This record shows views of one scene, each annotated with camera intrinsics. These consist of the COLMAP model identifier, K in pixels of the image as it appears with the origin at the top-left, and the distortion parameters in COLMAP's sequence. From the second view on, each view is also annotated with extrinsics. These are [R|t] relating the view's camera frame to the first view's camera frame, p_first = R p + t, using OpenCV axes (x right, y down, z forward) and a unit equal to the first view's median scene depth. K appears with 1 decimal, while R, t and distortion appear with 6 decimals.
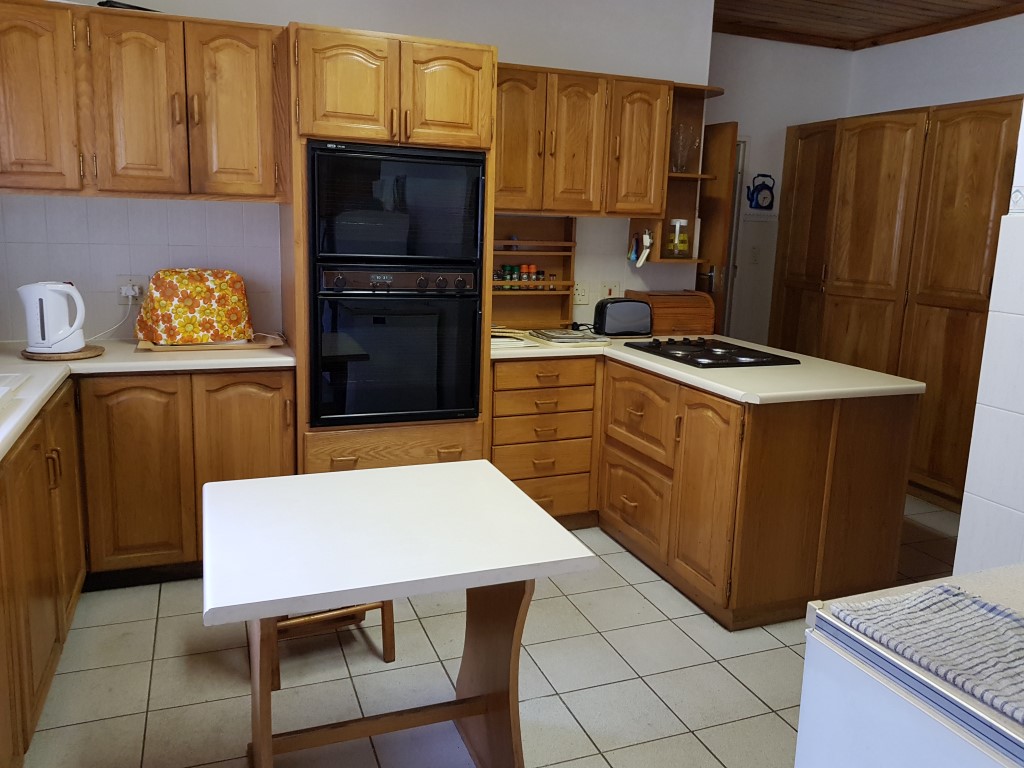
lens RADIAL K [[796.1, 0, 510.0], [0, 796.1, 374.1], [0, 0, 1]] dist [0.090170, -0.137907]
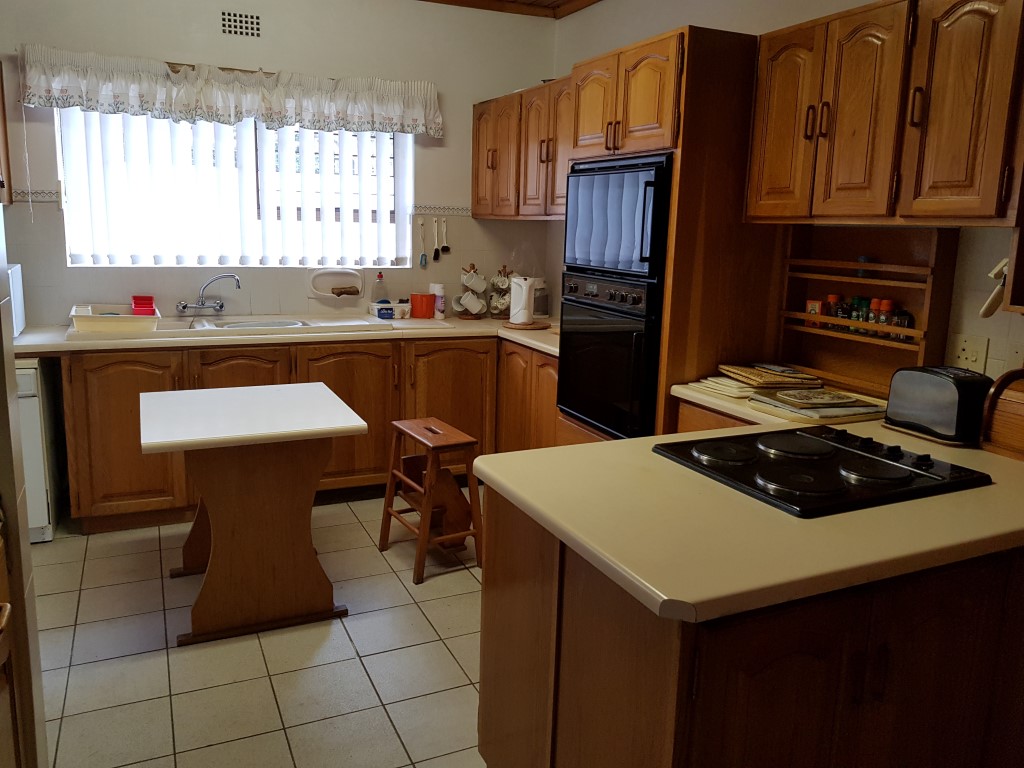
lens RADIAL K [[796.1, 0, 510.0], [0, 796.1, 374.1], [0, 0, 1]] dist [0.090170, -0.137907]
pose [[0.057659, 0.160047, -0.985424, 0.699852], [-0.208570, 0.967216, 0.144886, -0.111973], [0.976306, 0.197176, 0.089150, 0.661290]]
